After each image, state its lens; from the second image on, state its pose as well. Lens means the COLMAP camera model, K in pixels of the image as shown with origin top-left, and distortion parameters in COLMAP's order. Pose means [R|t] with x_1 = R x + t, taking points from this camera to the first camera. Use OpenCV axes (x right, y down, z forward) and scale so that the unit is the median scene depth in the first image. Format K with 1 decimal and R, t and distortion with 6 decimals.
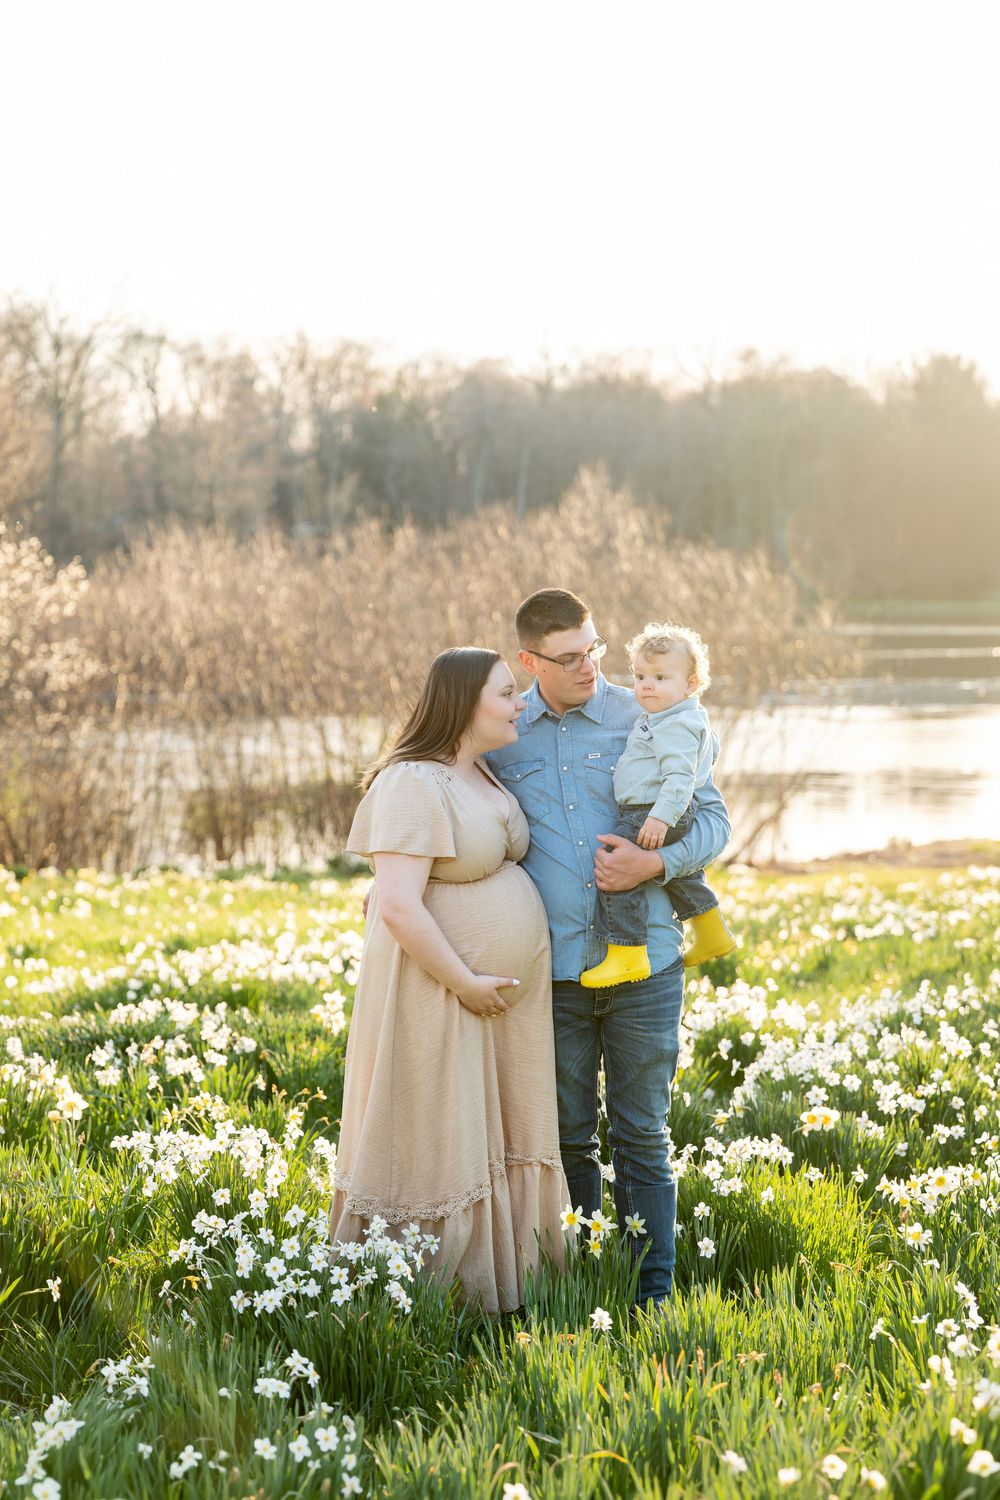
lens RADIAL K [[2920.7, 0, 471.2], [0, 2920.7, 732.6], [0, 0, 1]] dist [0.040182, 0.000000]
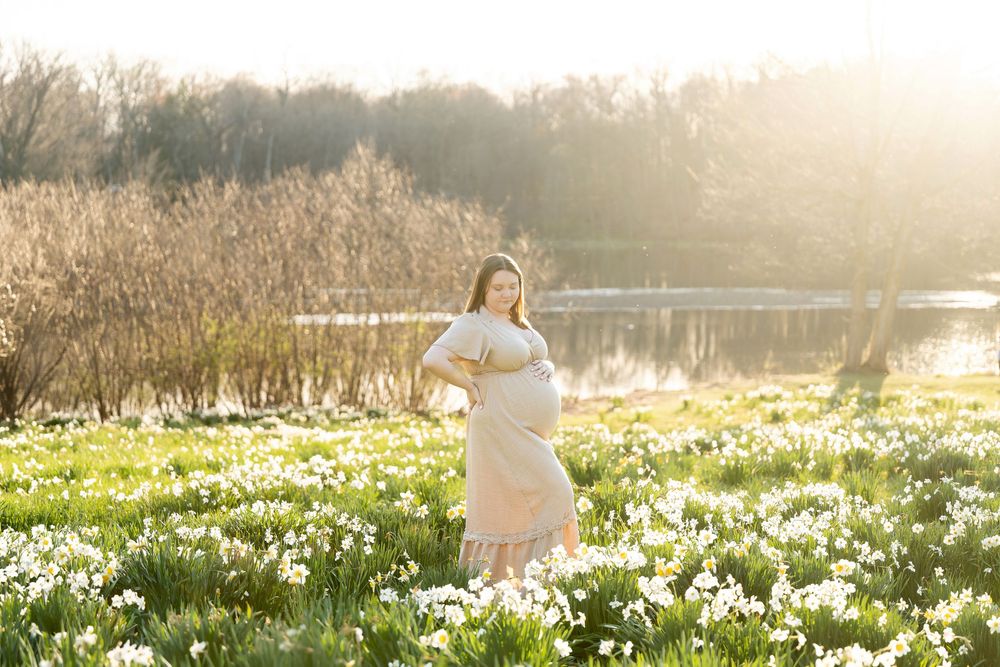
lens RADIAL K [[1968.7, 0, 530.4], [0, 1968.7, 315.8], [0, 0, 1]] dist [0.038212, 0.000000]
pose [[0.984640, -0.005248, 0.174520, -0.163270], [0.006829, 0.999941, -0.008462, 0.015570], [-0.174466, 0.009524, 0.984617, 0.079936]]
